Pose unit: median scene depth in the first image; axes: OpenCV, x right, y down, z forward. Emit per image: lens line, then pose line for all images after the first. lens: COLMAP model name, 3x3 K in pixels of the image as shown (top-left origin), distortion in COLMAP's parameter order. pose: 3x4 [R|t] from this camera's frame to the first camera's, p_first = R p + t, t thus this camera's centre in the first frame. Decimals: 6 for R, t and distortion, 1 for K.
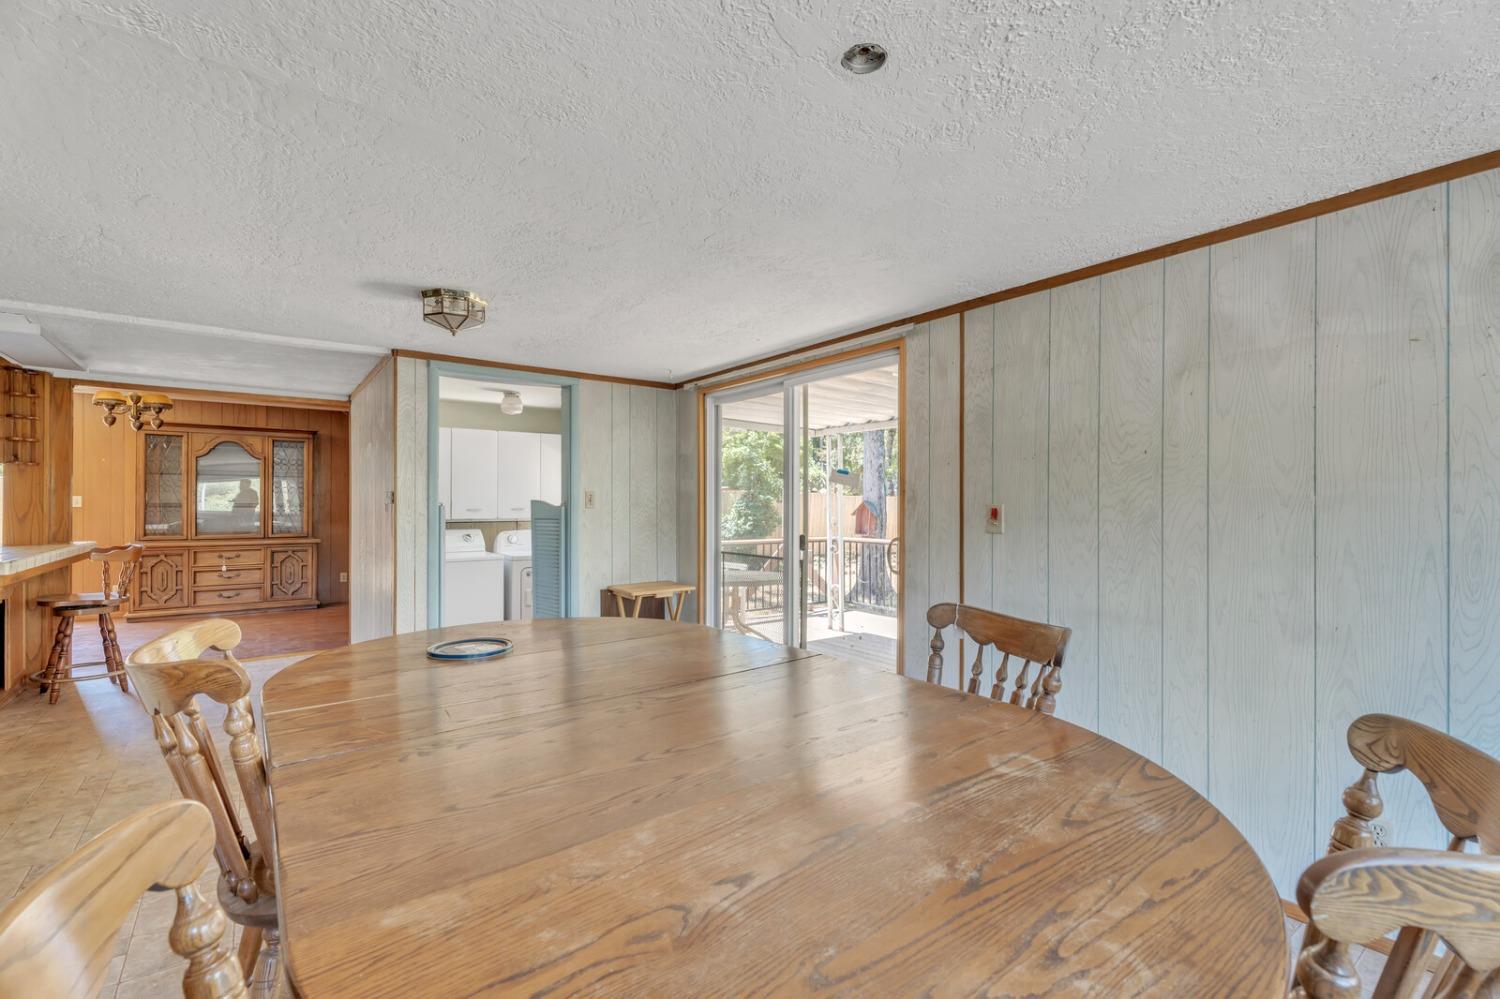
lens RADIAL K [[675.9, 0, 746.6], [0, 675.9, 499.3], [0, 0, 1]] dist [-0.001081, -0.001356]
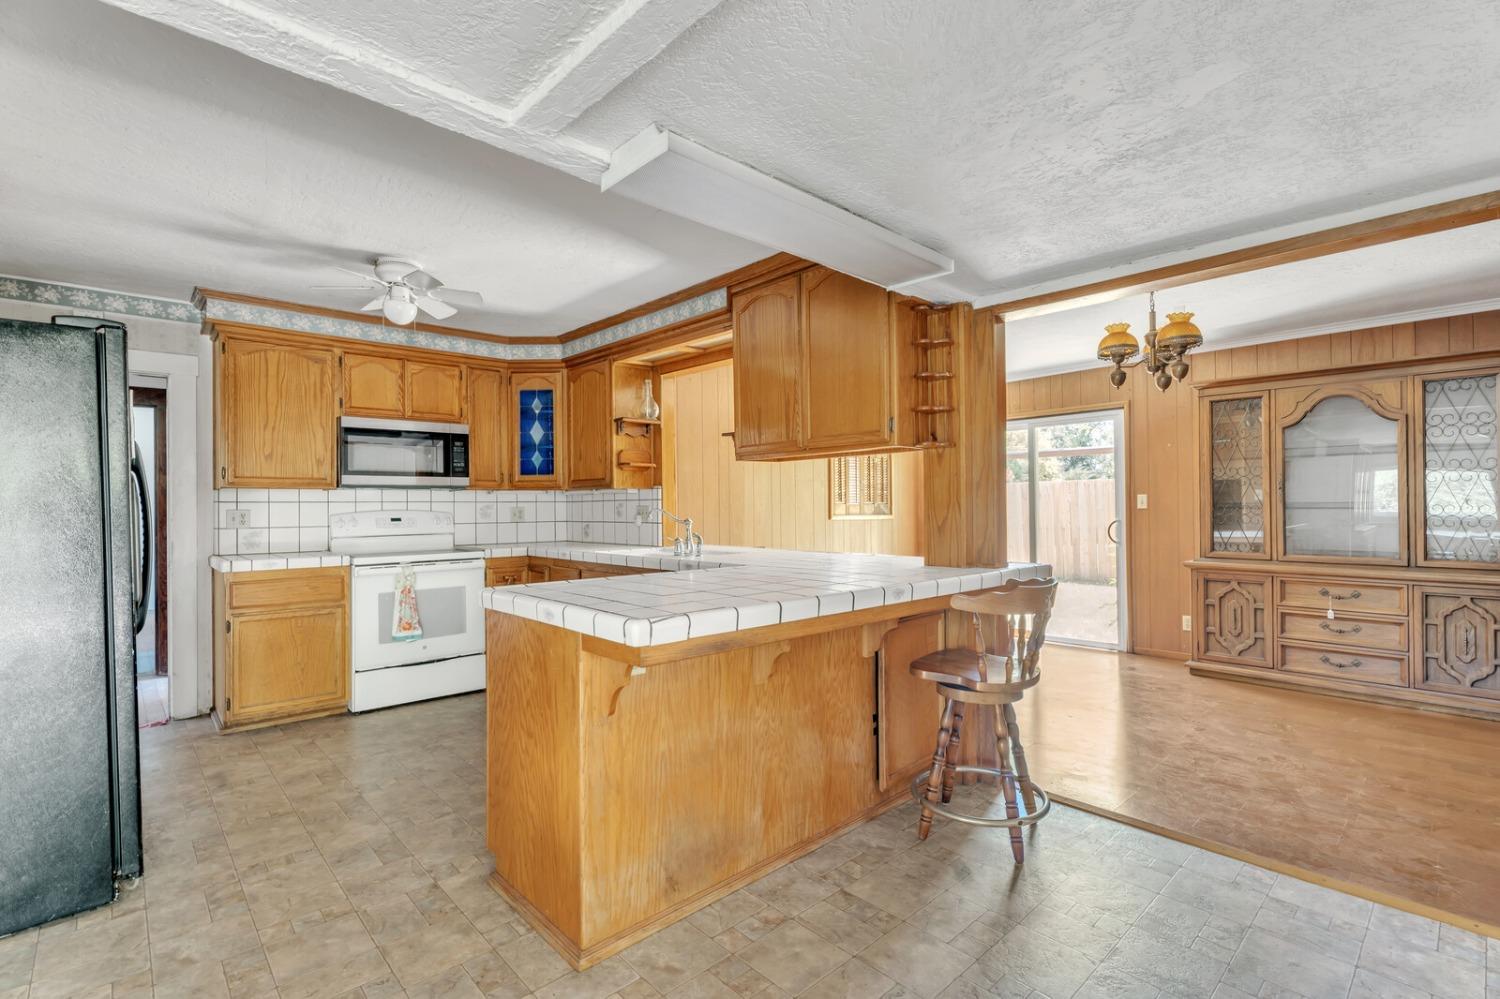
lens RADIAL K [[675.9, 0, 762.5], [0, 675.9, 500.2], [0, 0, 1]] dist [-0.001081, -0.001356]
pose [[0.117480, -0.012440, -0.992997, -0.326250], [0.014040, 0.999842, -0.010865, 0.005021], [0.992976, -0.012665, 0.117636, 0.573780]]
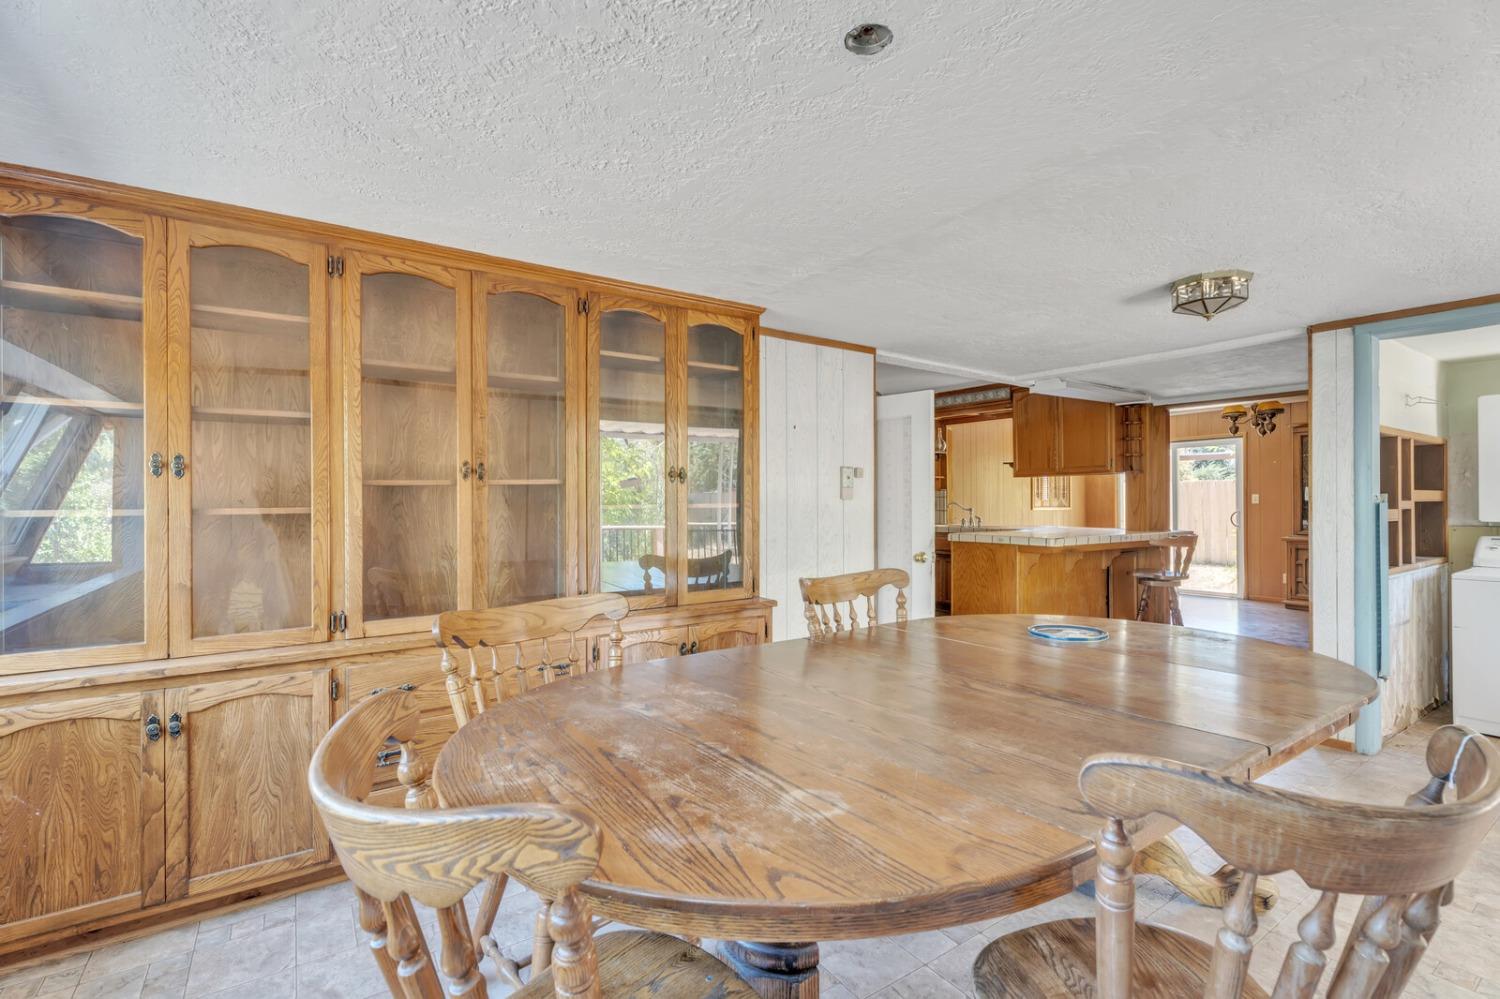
lens RADIAL K [[675.9, 0, 748.9], [0, 675.9, 501.7], [0, 0, 1]] dist [-0.001081, -0.001356]
pose [[-0.044093, -0.001580, -0.999026, 0.271558], [0.010308, 0.999945, -0.002036, 0.001798], [0.998974, -0.010388, -0.044075, 0.205420]]
